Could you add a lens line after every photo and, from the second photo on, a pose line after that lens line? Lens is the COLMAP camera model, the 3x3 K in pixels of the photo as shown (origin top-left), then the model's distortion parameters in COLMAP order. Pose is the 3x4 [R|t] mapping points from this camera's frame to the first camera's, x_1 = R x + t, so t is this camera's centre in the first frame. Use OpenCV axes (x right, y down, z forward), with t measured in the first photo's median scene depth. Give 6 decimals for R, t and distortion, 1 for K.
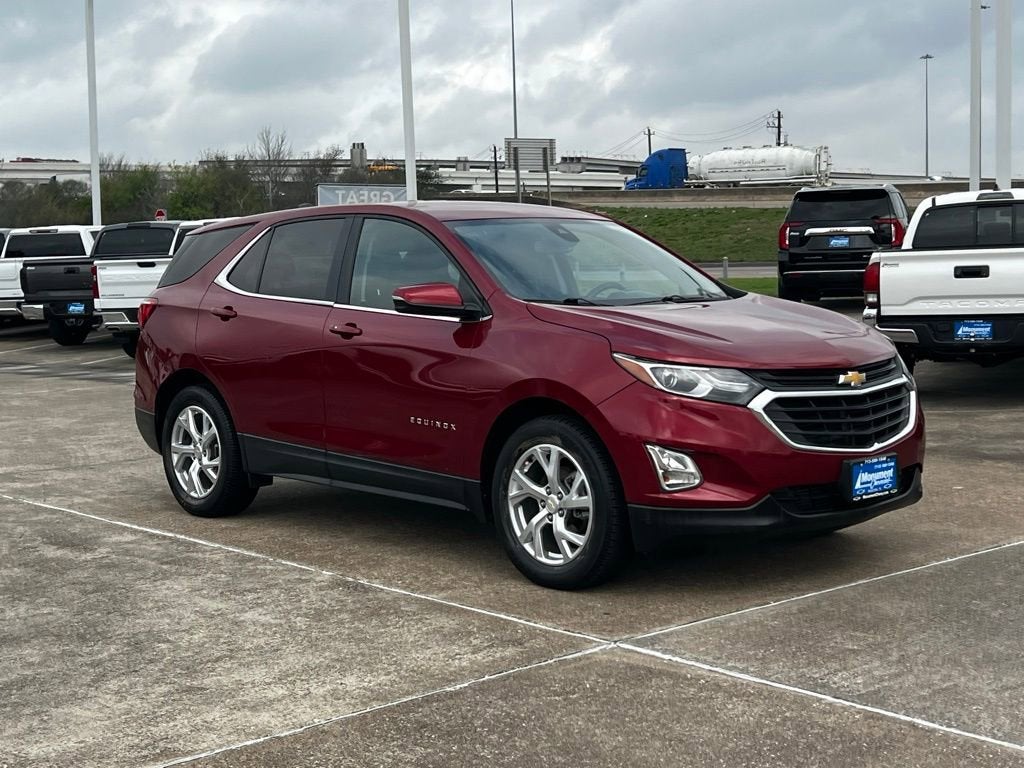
lens RADIAL K [[1500.3, 0, 512.0], [0, 1500.3, 384.0], [0, 0, 1]] dist [0.206098, -0.685918]
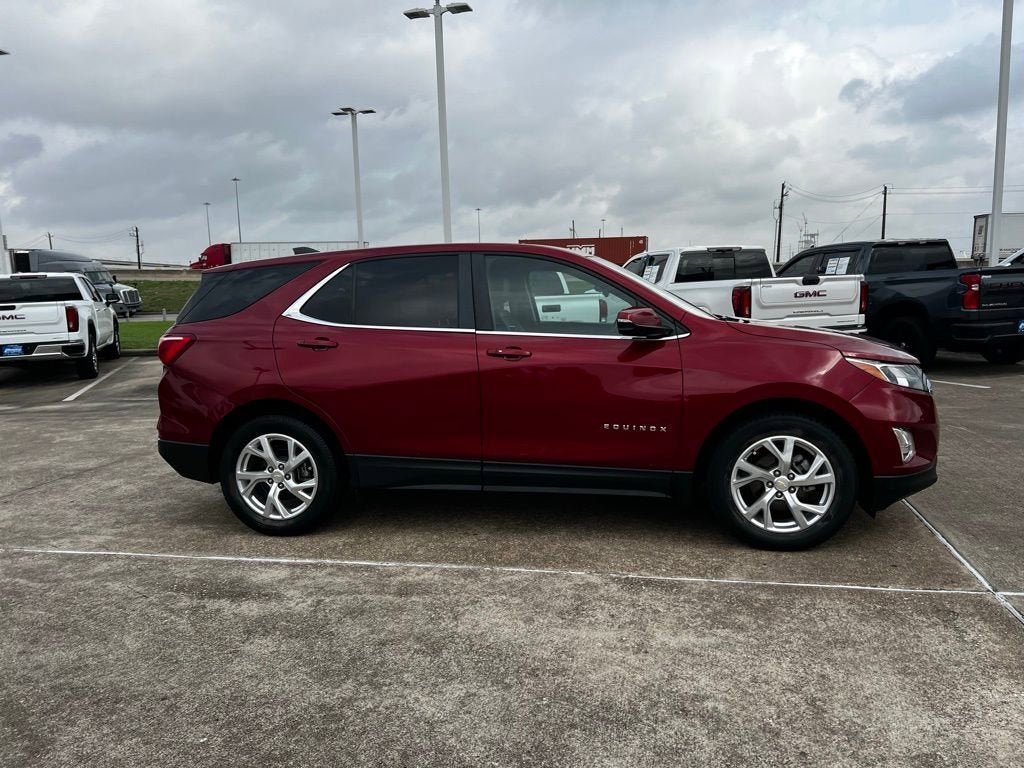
lens RADIAL K [[766.9, 0, 512.0], [0, 766.9, 384.0], [0, 0, 1]] dist [0.052374, -0.054931]
pose [[0.801714, -0.068927, 0.593721, -0.524837], [0.061840, 0.997563, 0.032306, -0.036082], [-0.594501, 0.010816, 0.804022, 0.625661]]
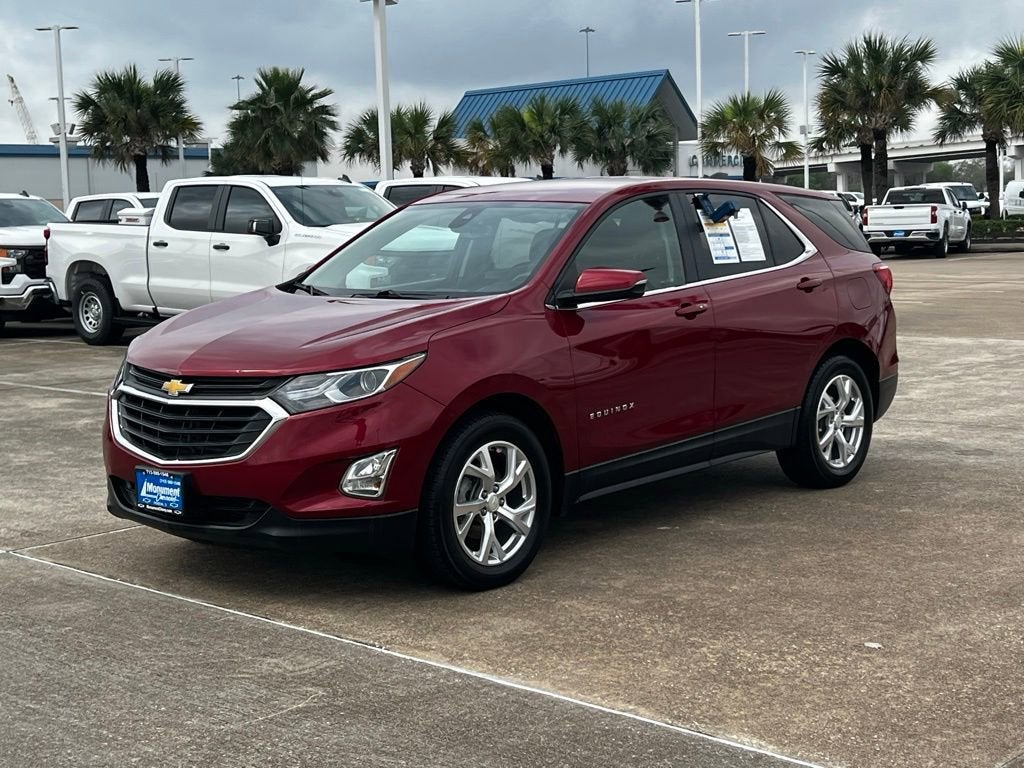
lens RADIAL K [[1500.3, 0, 512.0], [0, 1500.3, 384.0], [0, 0, 1]] dist [0.206098, -0.685918]
pose [[0.123839, 0.132872, -0.983366, 1.191819], [-0.067431, 0.989831, 0.125253, -0.139948], [0.990009, 0.050798, 0.131539, 1.078835]]
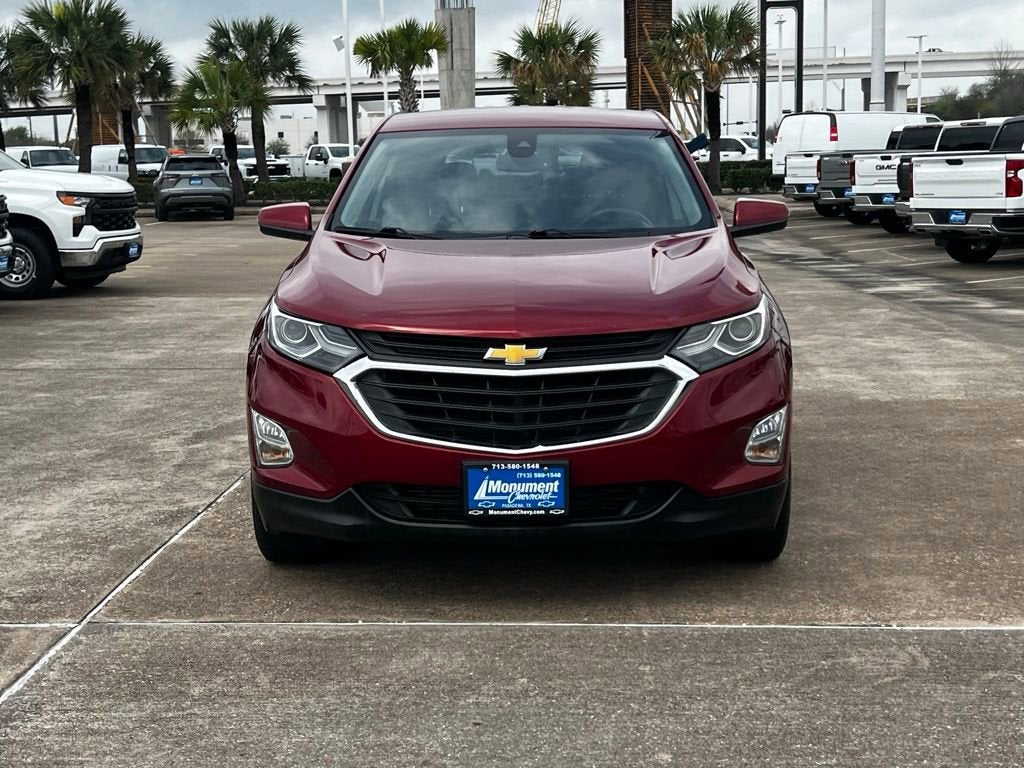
lens RADIAL K [[1500.3, 0, 512.0], [0, 1500.3, 384.0], [0, 0, 1]] dist [0.206098, -0.685918]
pose [[0.727492, 0.113690, -0.676632, 0.723735], [-0.064186, 0.993128, 0.097858, -0.061213], [0.683108, -0.027760, 0.729790, 0.454604]]
